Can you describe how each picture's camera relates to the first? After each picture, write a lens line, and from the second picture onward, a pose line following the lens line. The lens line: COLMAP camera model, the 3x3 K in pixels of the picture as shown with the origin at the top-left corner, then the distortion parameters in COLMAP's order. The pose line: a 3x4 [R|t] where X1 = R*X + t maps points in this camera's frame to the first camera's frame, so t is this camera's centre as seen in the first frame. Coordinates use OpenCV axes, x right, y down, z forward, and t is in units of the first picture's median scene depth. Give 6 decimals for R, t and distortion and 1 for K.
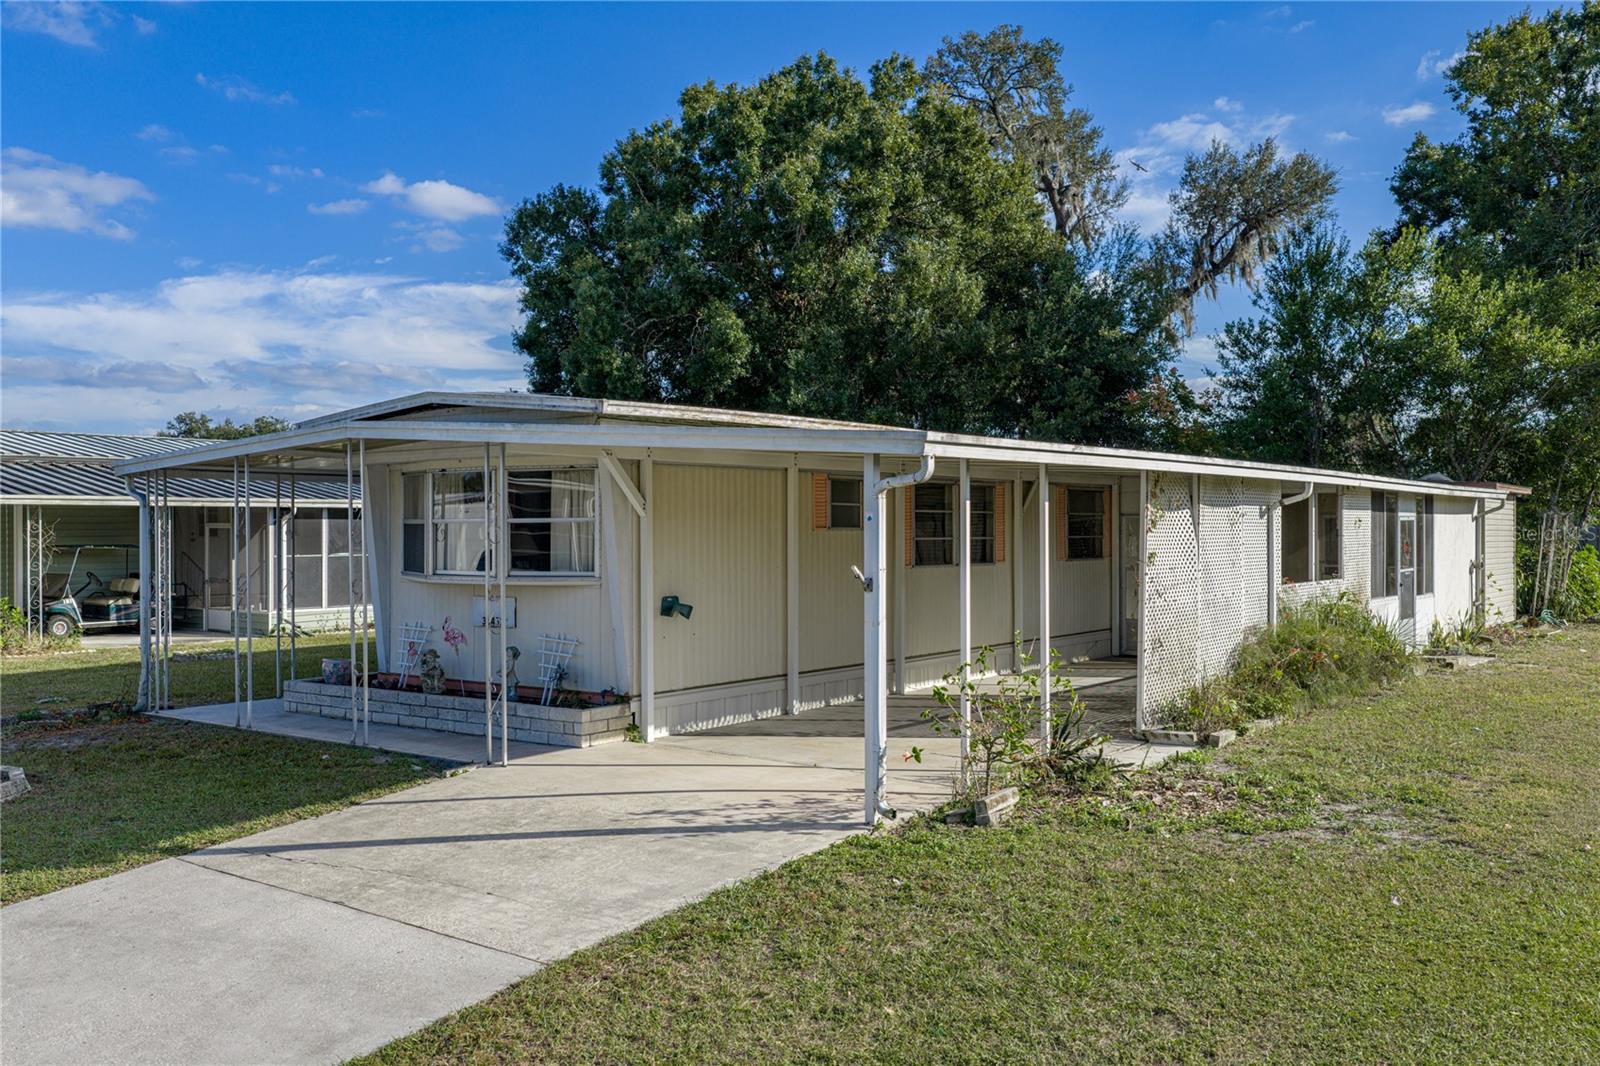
lens RADIAL K [[1356.3, 0, 729.2], [0, 1356.3, 536.4], [0, 0, 1]] dist [-0.020827, -0.011084]
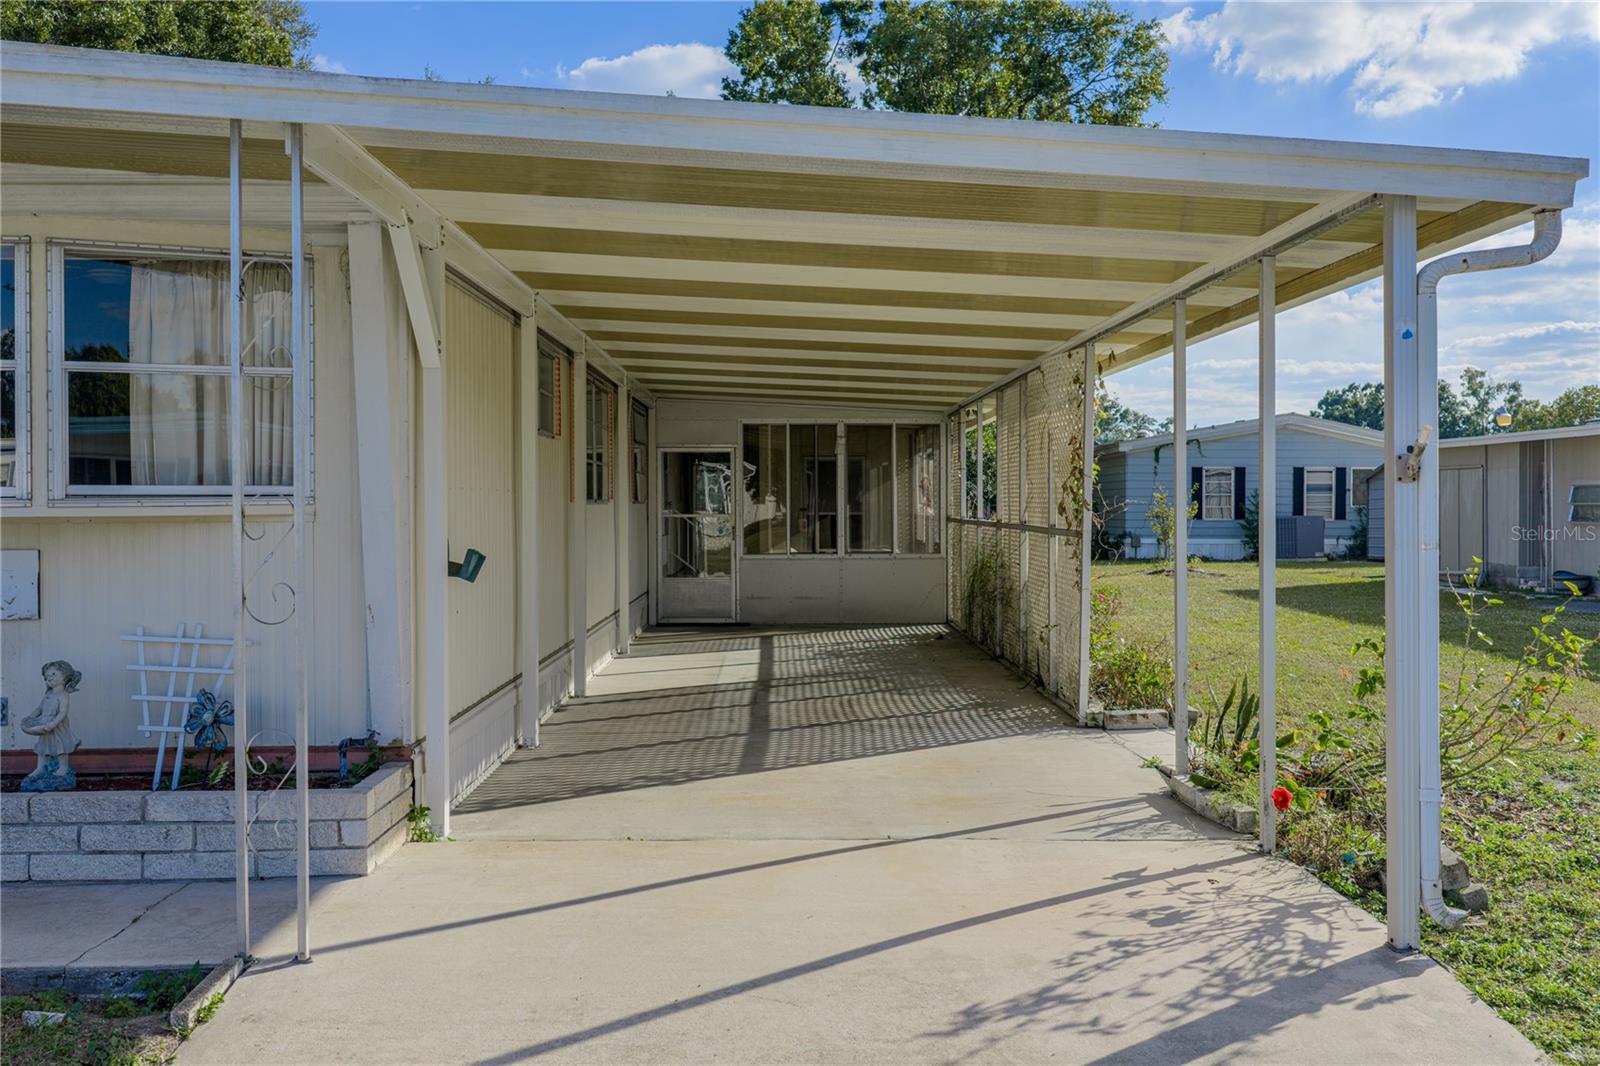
lens RADIAL K [[1380.3, 0, 804.5], [0, 1380.3, 508.8], [0, 0, 1]] dist [0.008158, -0.010933]
pose [[0.756759, -0.000157, 0.653694, -0.254961], [0.003484, 0.999987, -0.003793, 0.033418], [-0.653684, 0.005148, 0.756750, 0.486005]]
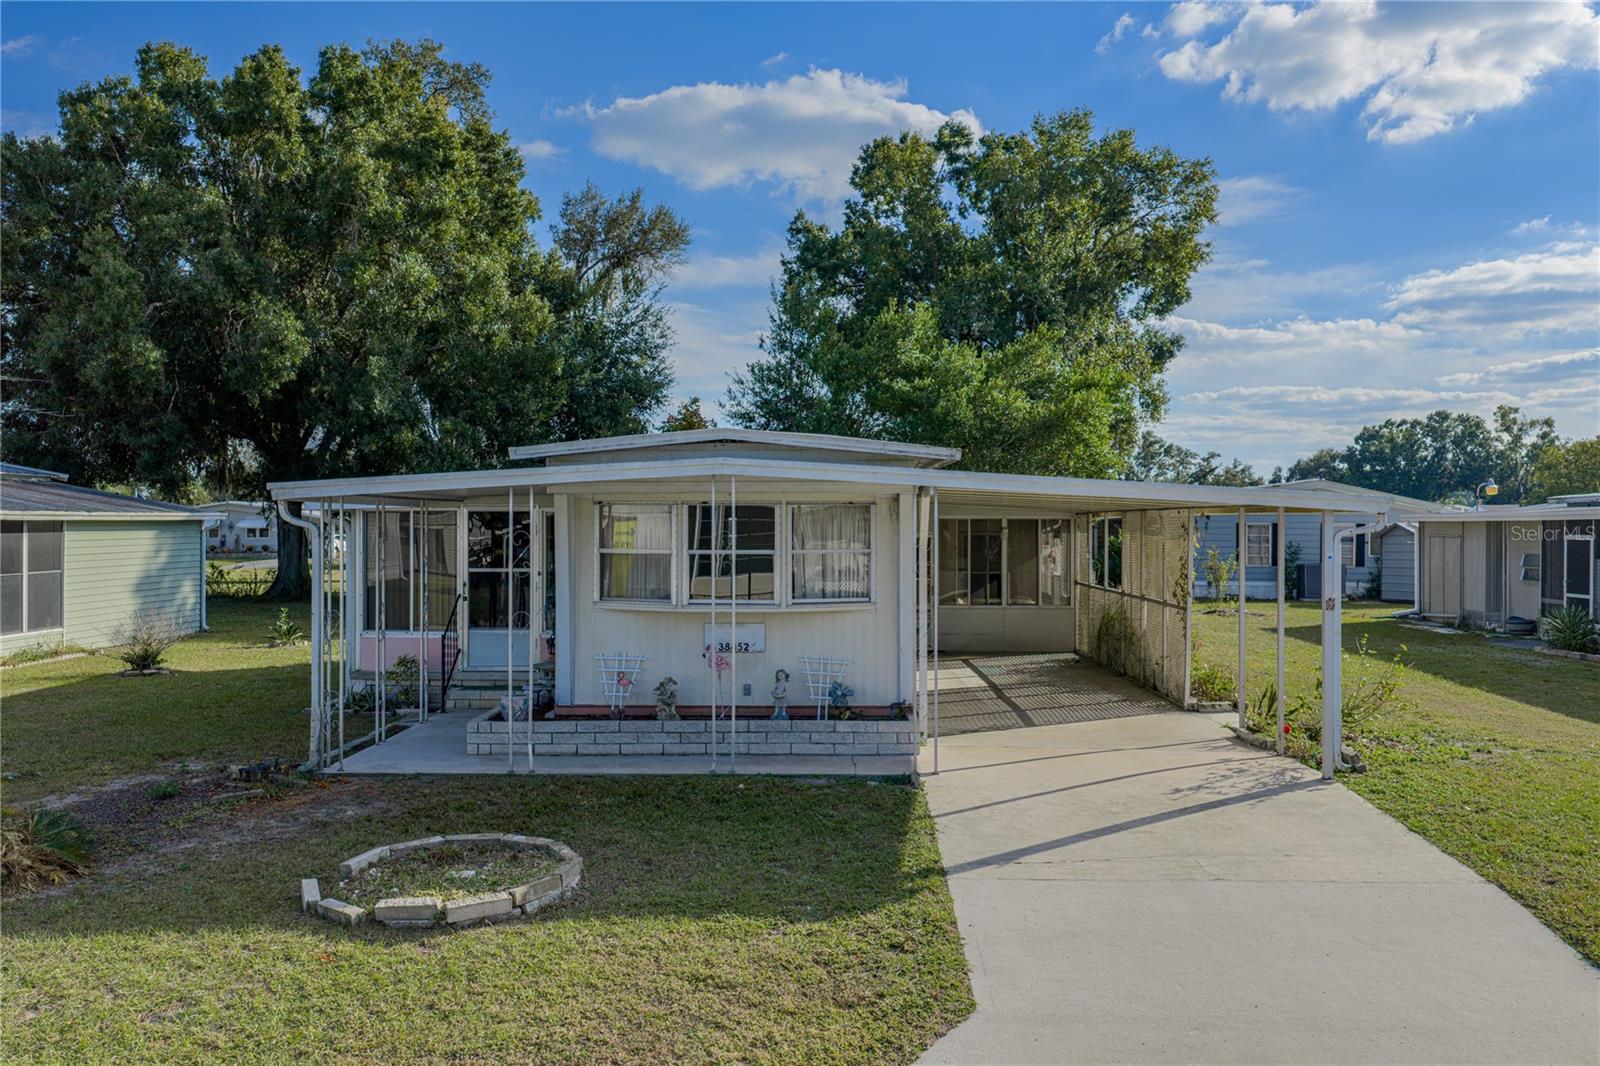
lens RADIAL K [[1356.3, 0, 729.2], [0, 1356.3, 536.4], [0, 0, 1]] dist [-0.020827, -0.011084]
pose [[0.807277, 0.000538, 0.590172, -0.784105], [-0.002505, 0.999994, 0.002514, -0.025029], [-0.590167, -0.003508, 0.807273, 0.152532]]
